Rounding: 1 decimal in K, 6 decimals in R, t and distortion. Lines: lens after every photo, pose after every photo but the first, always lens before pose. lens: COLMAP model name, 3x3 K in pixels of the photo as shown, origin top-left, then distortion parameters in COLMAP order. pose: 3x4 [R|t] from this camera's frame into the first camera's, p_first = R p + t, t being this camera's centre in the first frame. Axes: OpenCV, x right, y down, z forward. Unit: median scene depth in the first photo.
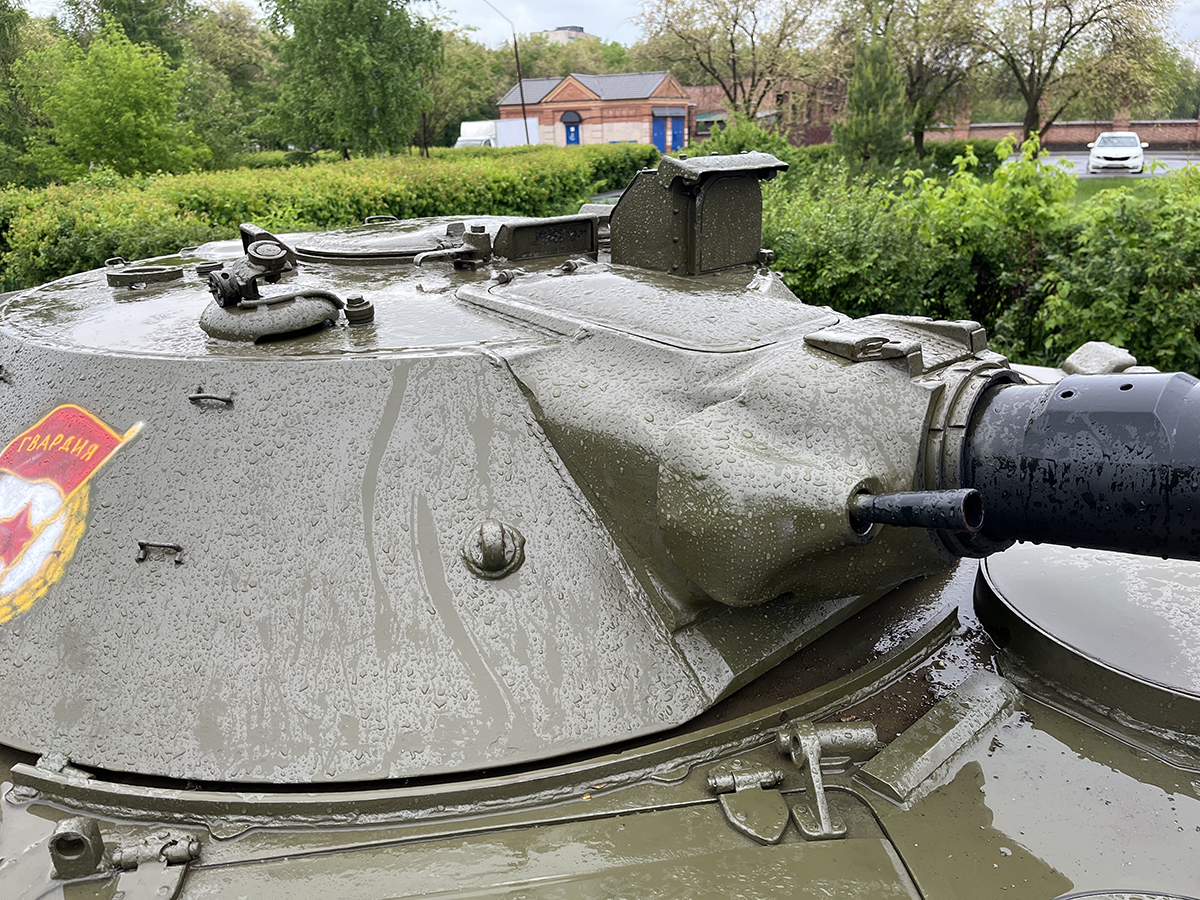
lens RADIAL K [[911.1, 0, 605.2], [0, 911.1, 453.6], [0, 0, 1]] dist [0.050778, -0.081509]
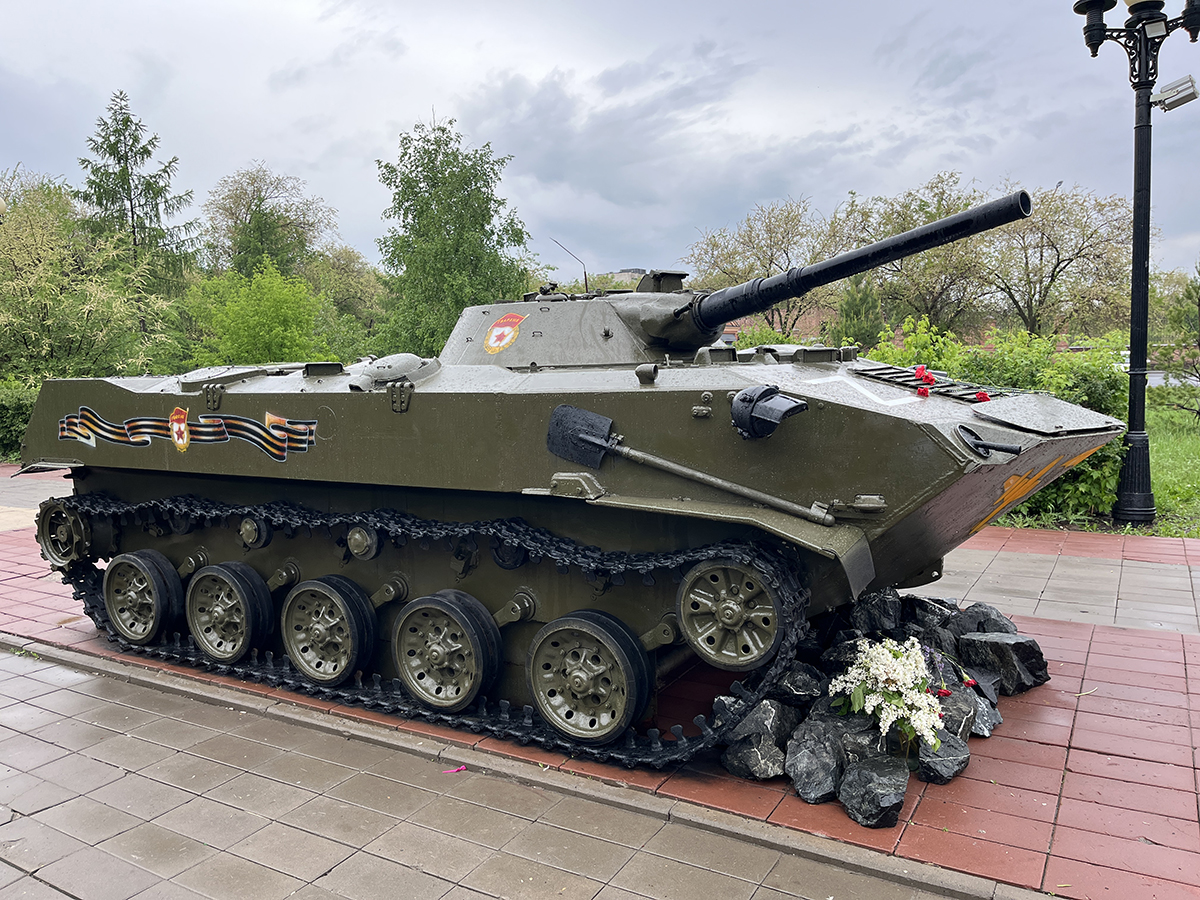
lens RADIAL K [[911.1, 0, 605.2], [0, 911.1, 453.6], [0, 0, 1]] dist [0.050778, -0.081509]
pose [[0.997891, 0.010512, -0.064063, 0.006892], [-0.025250, 0.971949, -0.233833, 0.069140], [0.059808, 0.234957, 0.970164, -0.131340]]
